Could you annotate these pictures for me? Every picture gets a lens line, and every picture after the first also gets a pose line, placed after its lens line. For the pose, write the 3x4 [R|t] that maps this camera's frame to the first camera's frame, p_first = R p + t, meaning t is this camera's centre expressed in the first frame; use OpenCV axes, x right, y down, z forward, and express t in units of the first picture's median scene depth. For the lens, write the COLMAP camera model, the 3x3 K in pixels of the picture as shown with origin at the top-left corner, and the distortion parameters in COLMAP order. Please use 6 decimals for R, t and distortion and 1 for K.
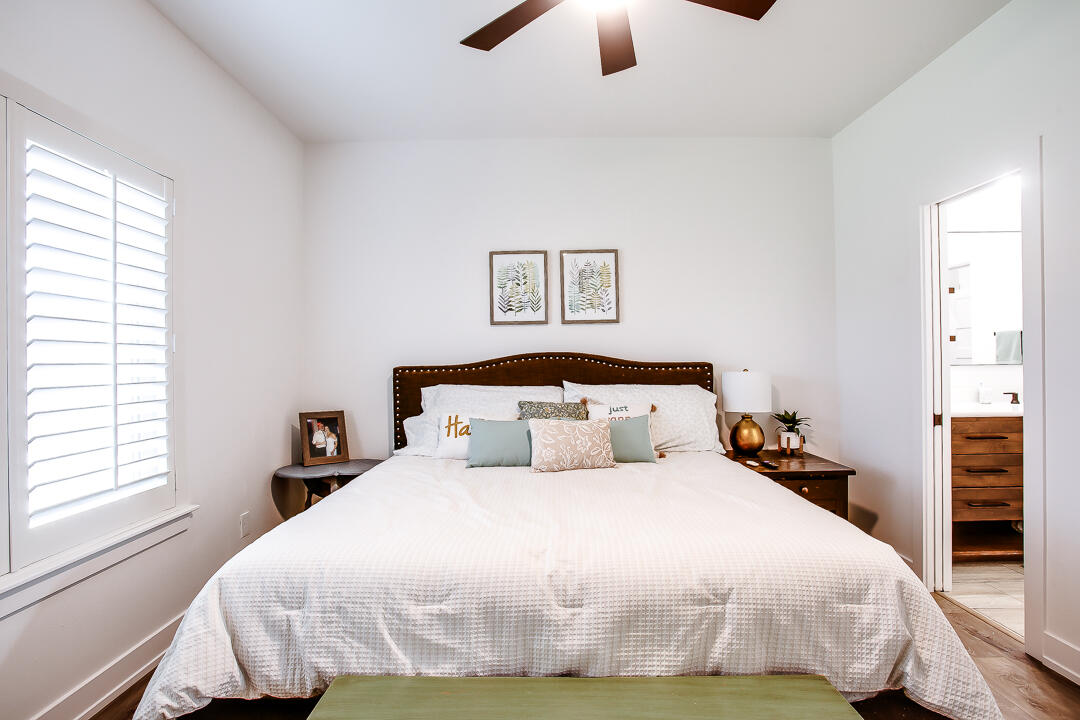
lens RADIAL K [[546.6, 0, 540.0], [0, 546.6, 360.0], [0, 0, 1]] dist [-0.041723, 0.027532]
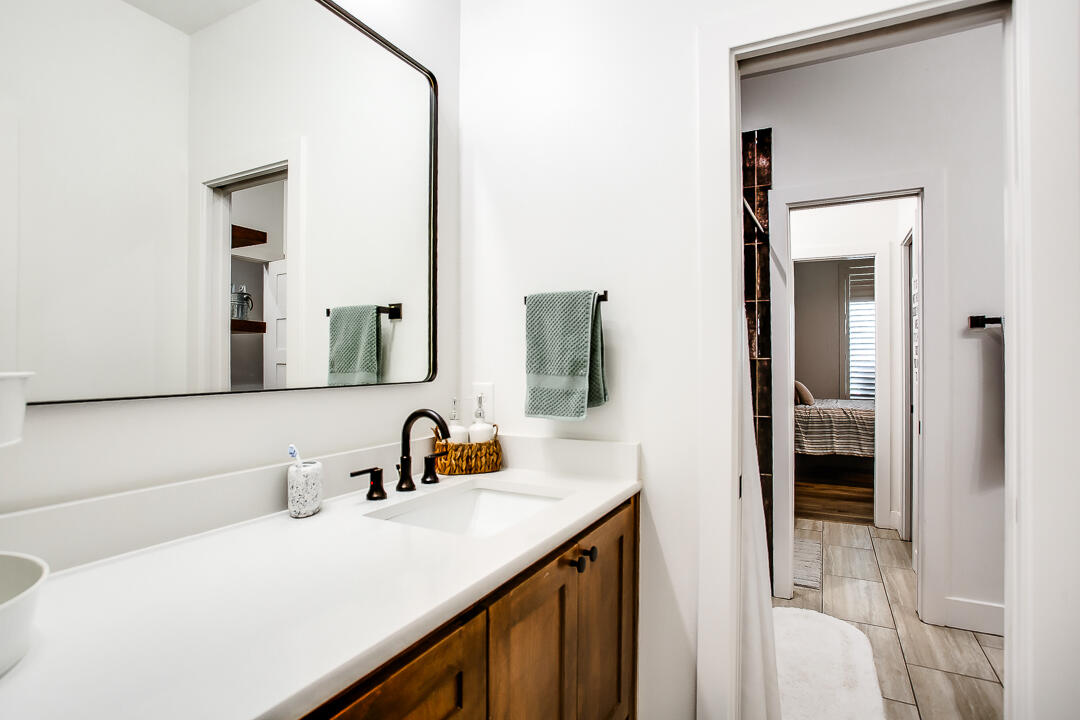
lens RADIAL K [[546.6, 0, 540.0], [0, 546.6, 360.0], [0, 0, 1]] dist [-0.041723, 0.027532]
pose [[0.471039, 0.013528, 0.882009, 0.537080], [-0.005772, 0.999908, -0.012254, -0.004353], [-0.882094, 0.000681, 0.471074, 0.639983]]
